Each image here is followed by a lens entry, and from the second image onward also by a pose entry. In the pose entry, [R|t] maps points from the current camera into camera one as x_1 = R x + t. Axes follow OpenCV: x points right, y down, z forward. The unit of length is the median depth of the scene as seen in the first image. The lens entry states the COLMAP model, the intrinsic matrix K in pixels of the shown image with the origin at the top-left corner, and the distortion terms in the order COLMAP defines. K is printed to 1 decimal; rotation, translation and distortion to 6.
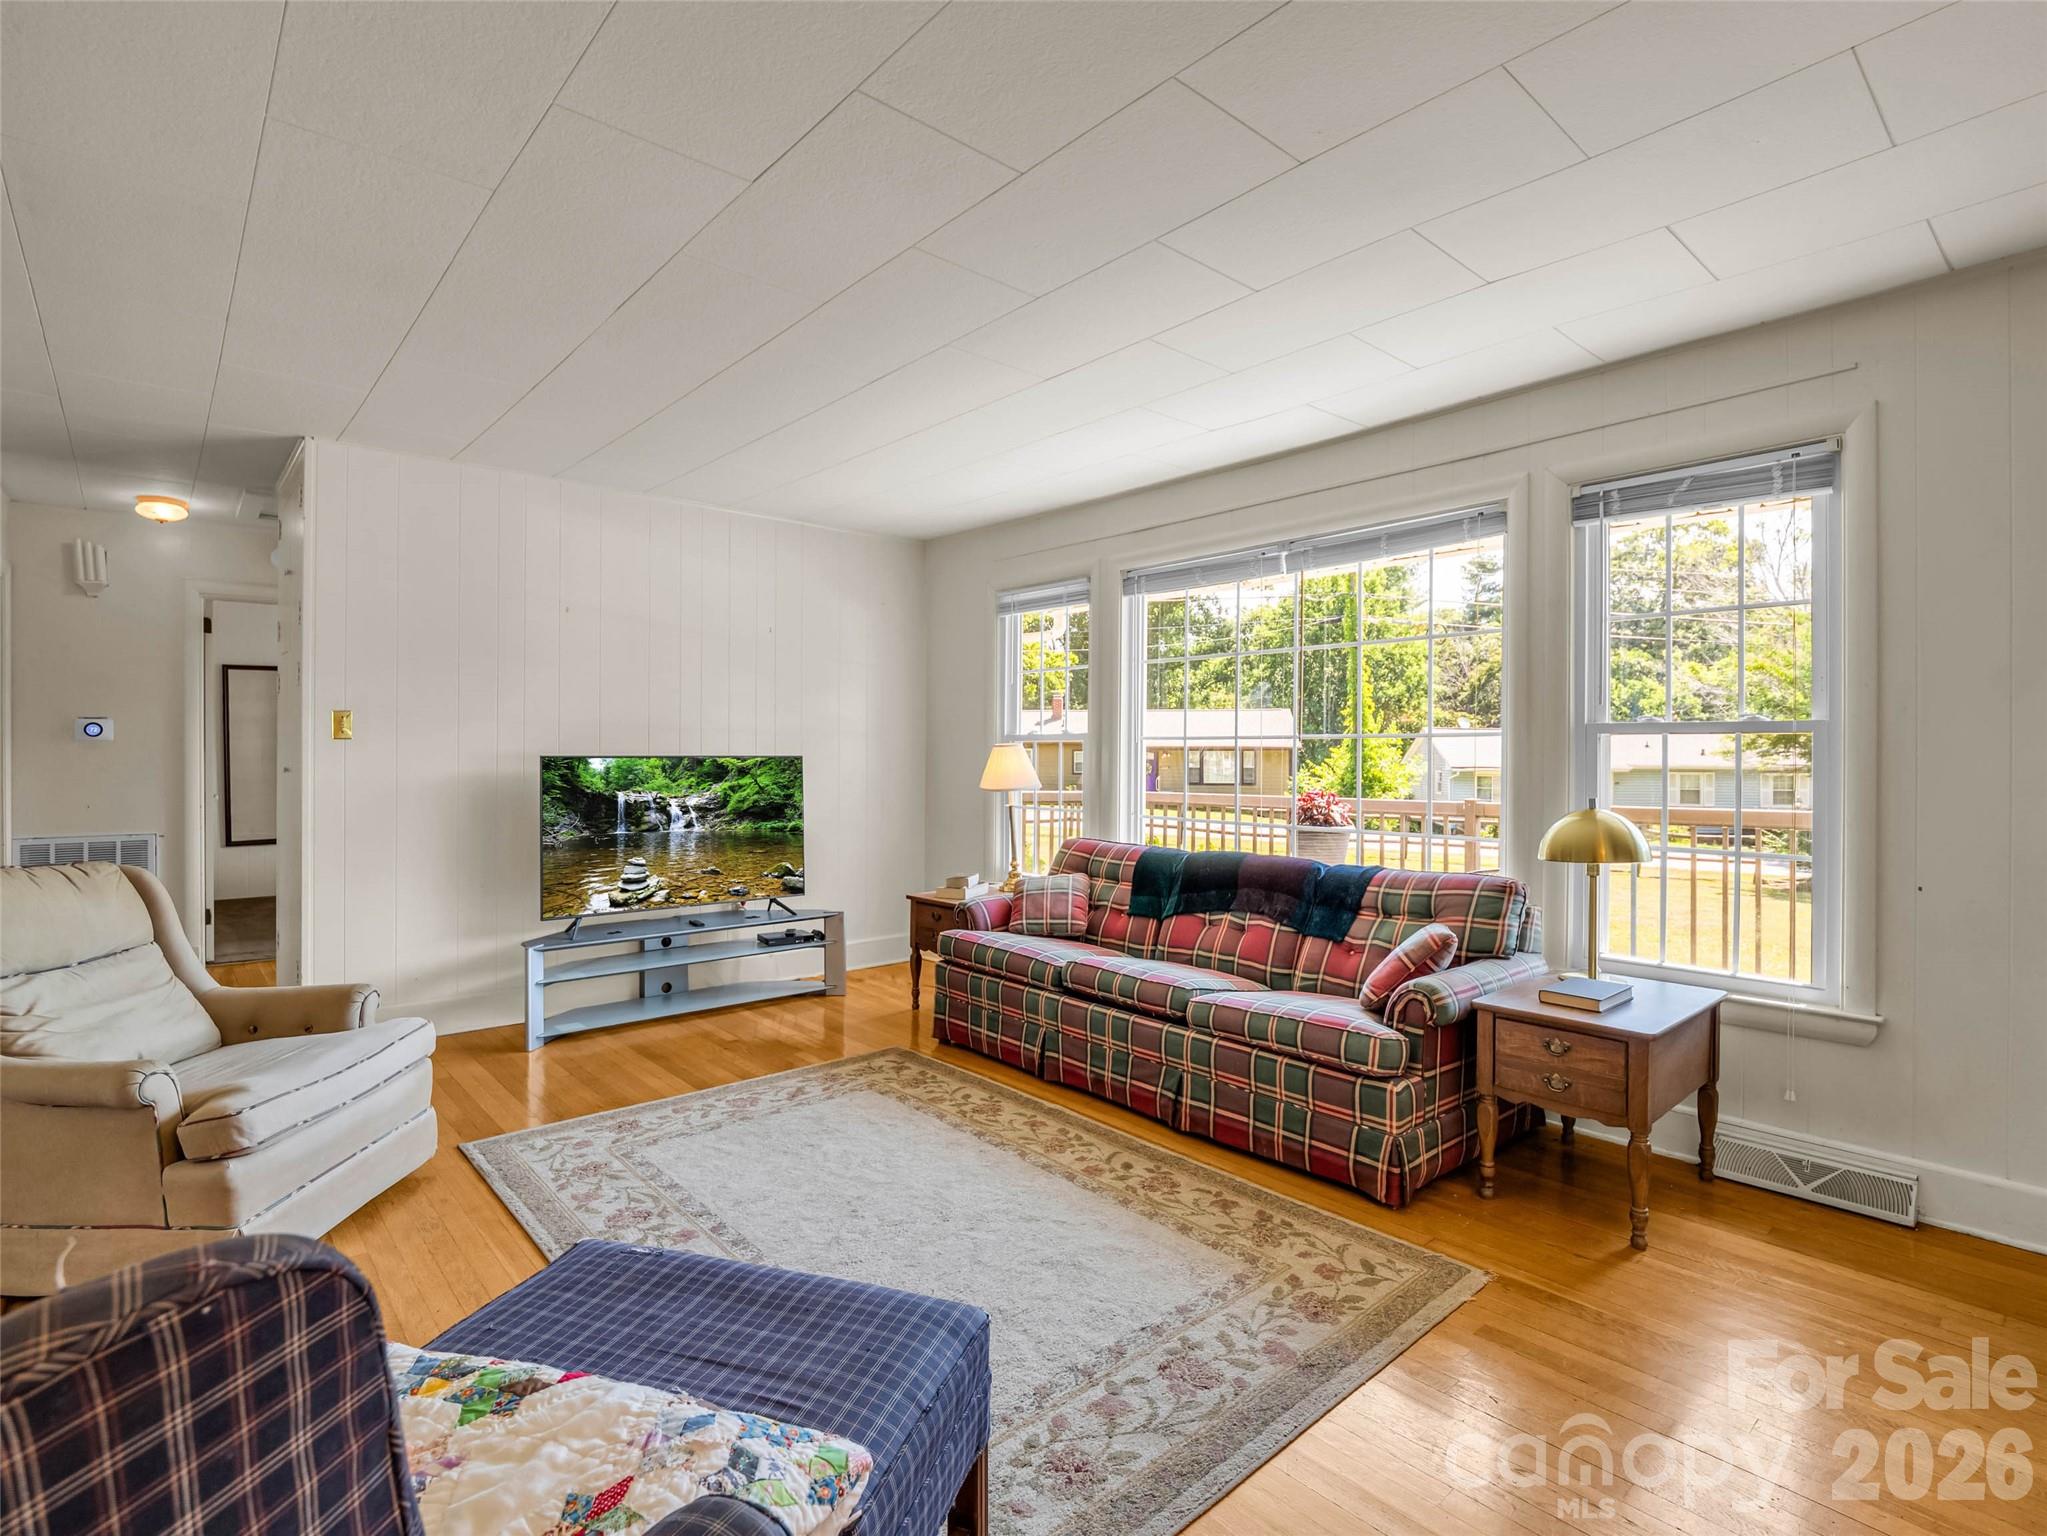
lens RADIAL K [[1026.7, 0, 1064.1], [0, 1026.7, 762.1], [0, 0, 1]] dist [-0.013160, -0.001063]
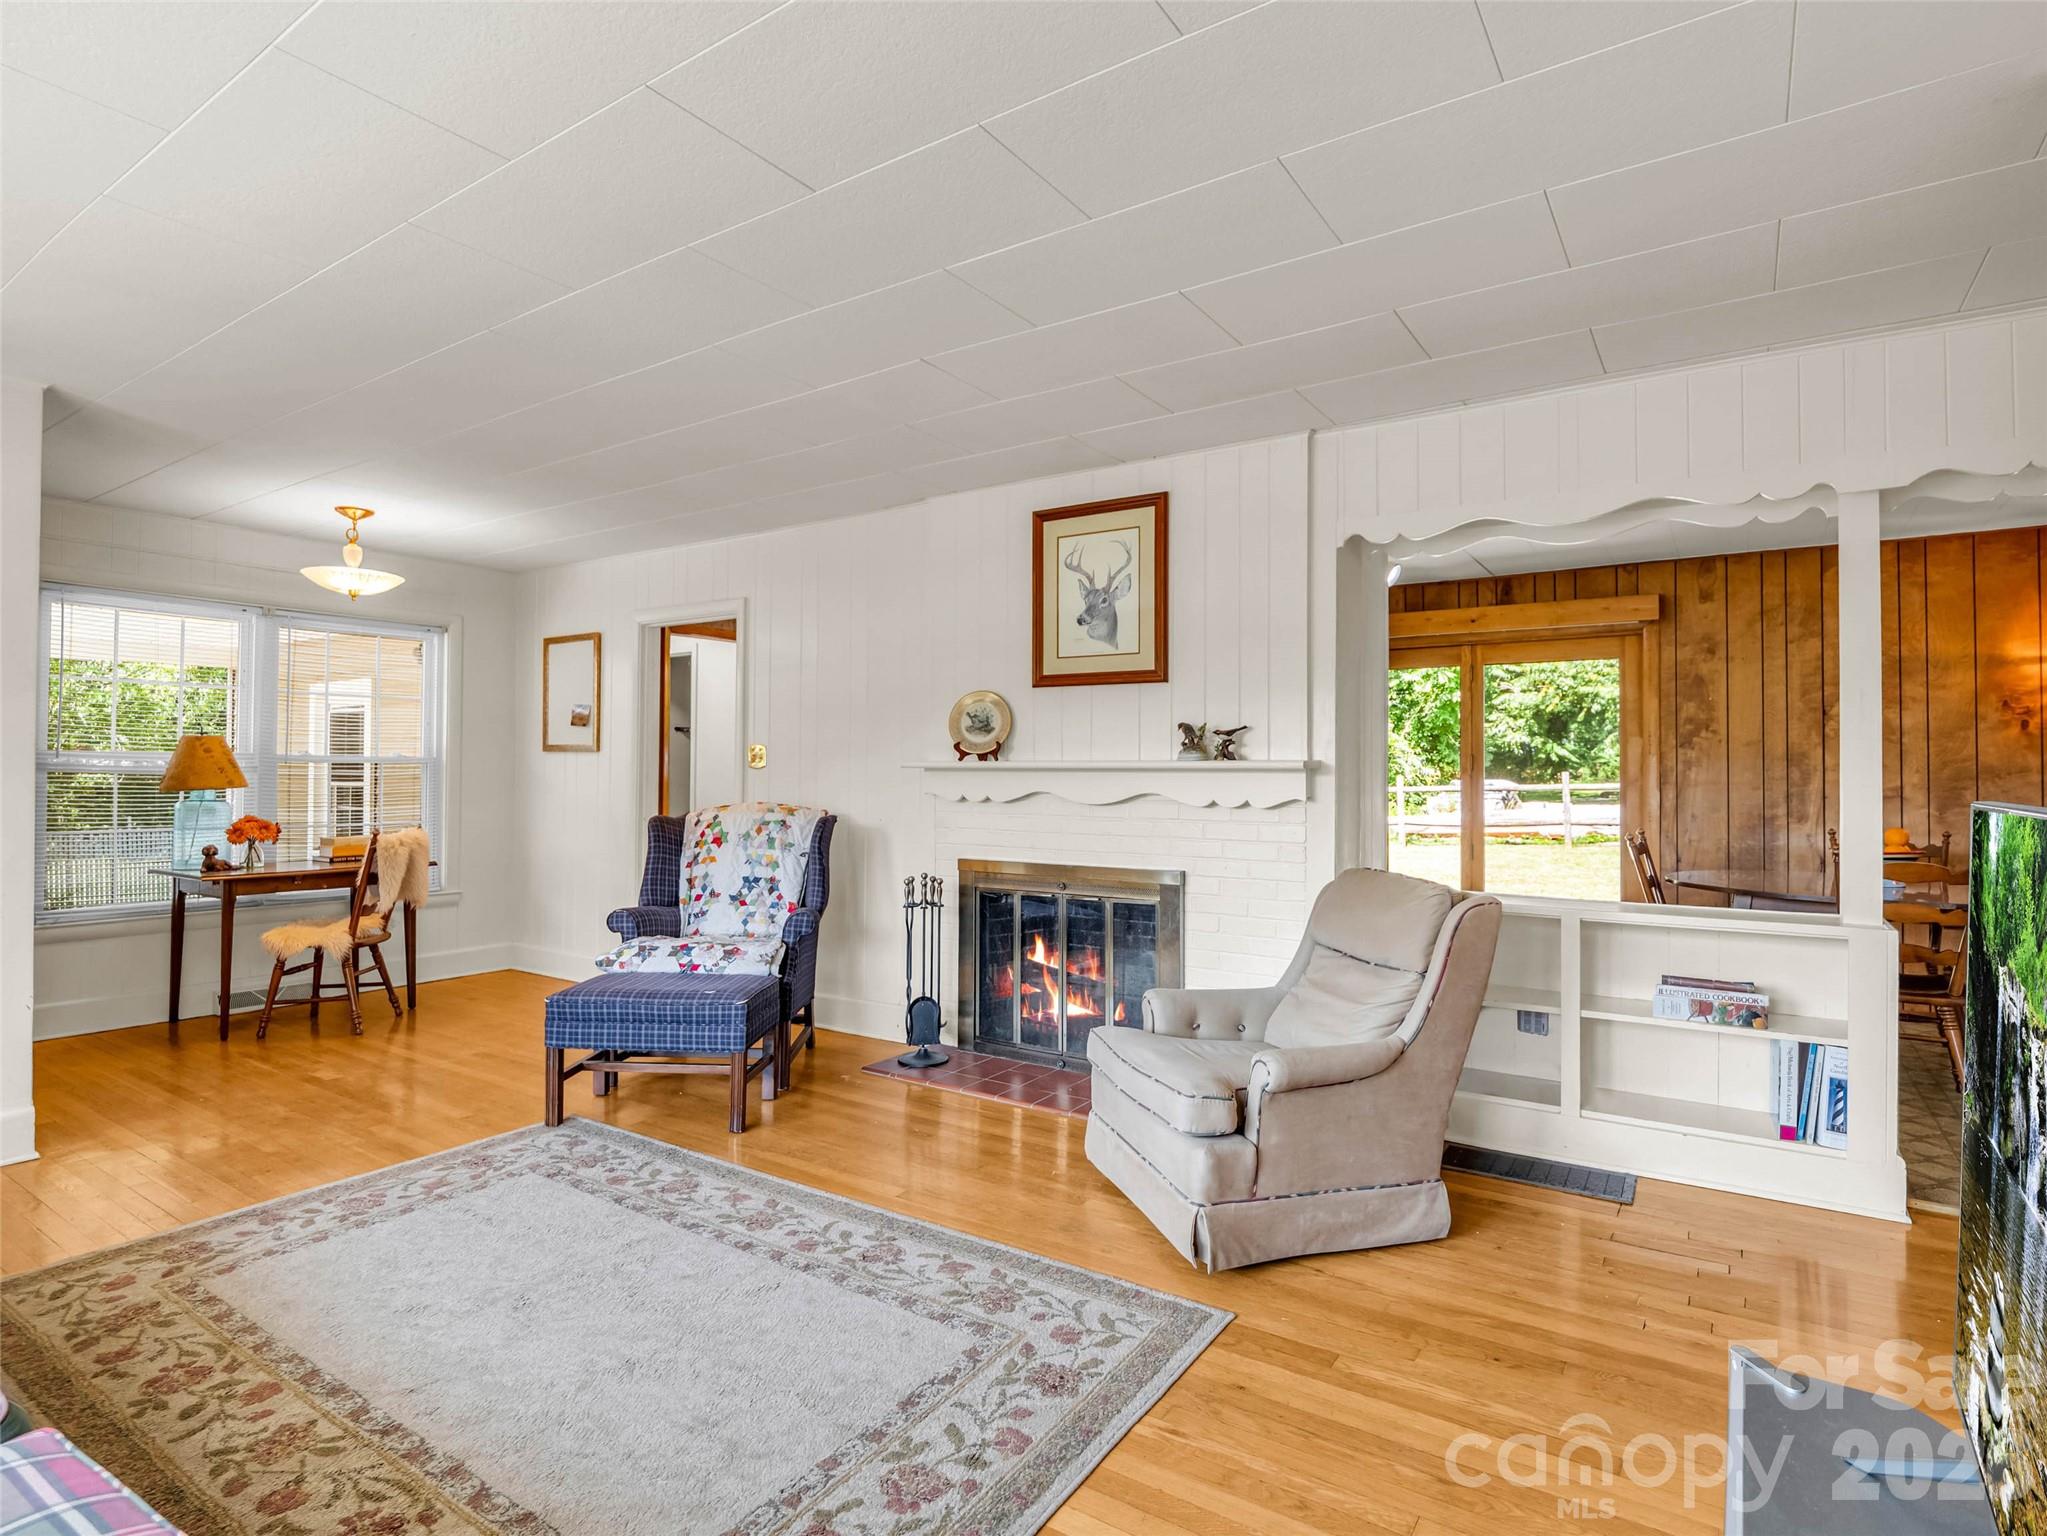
lens RADIAL K [[1026.7, 0, 1037.9], [0, 1026.7, 760.2], [0, 0, 1]] dist [-0.013160, -0.001063]
pose [[-0.969092, -0.010574, -0.246474, -0.240812], [-0.010037, 0.999944, -0.003433, -0.011375], [0.246496, -0.000853, -0.969143, 1.447414]]
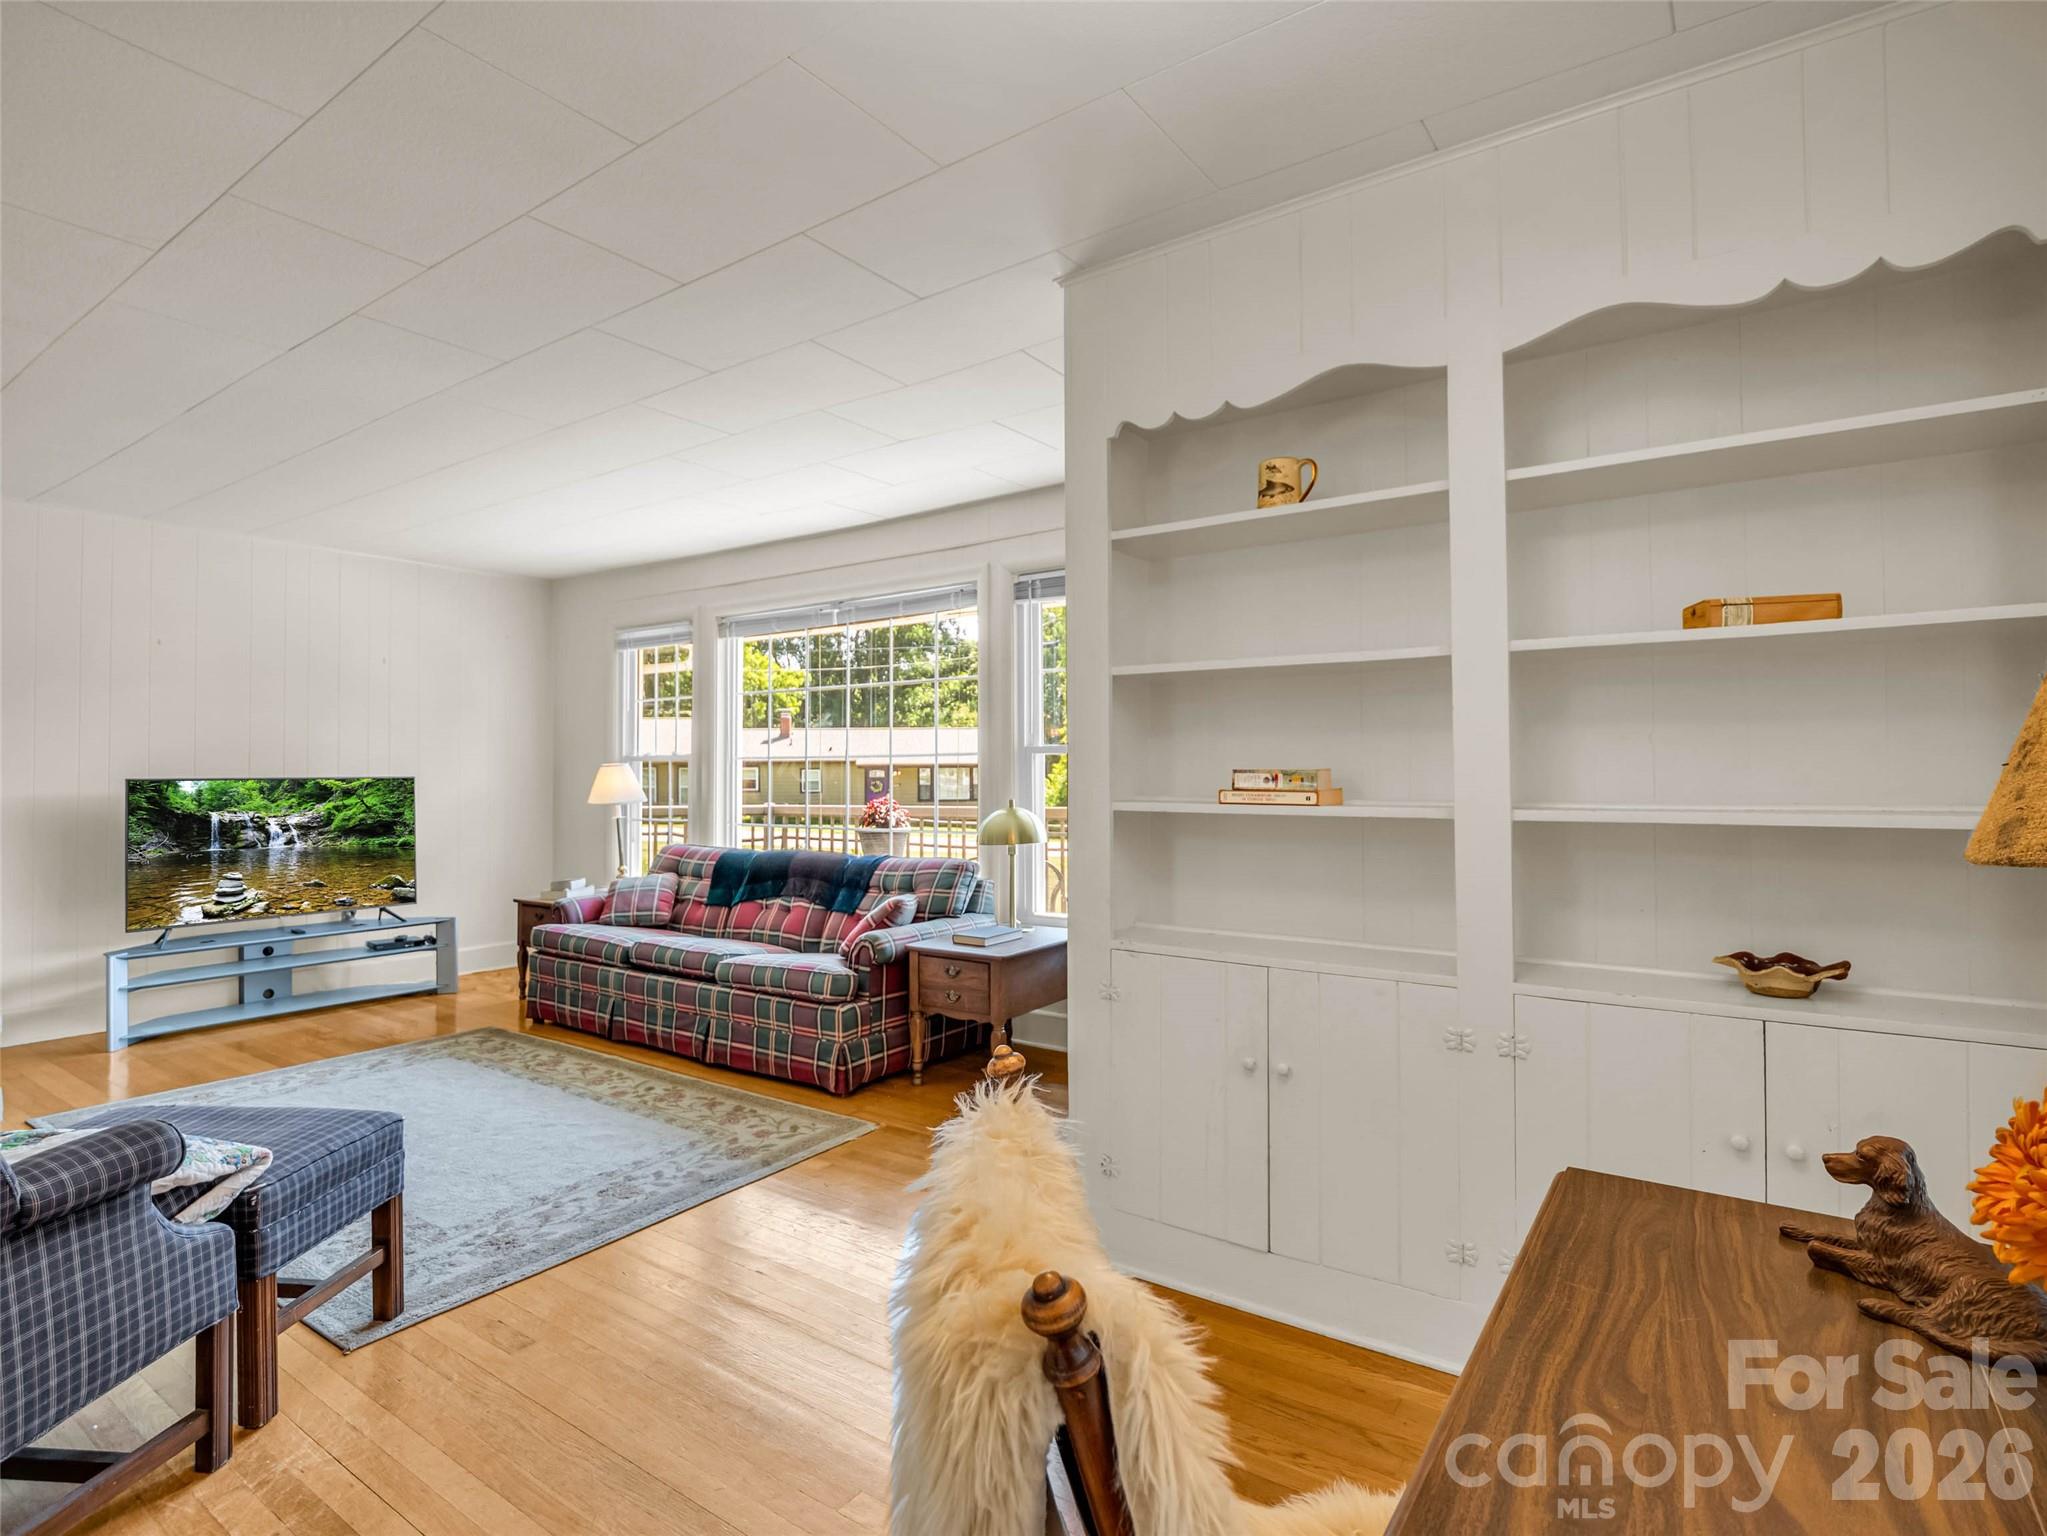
lens RADIAL K [[1026.7, 0, 1089.9], [0, 1026.7, 755.4], [0, 0, 1]] dist [-0.013160, -0.001063]
pose [[0.965231, -0.005592, 0.261338, 0.219476], [0.011947, 0.999670, -0.022736, 0.006736], [-0.261125, 0.025068, 0.964979, -0.338526]]
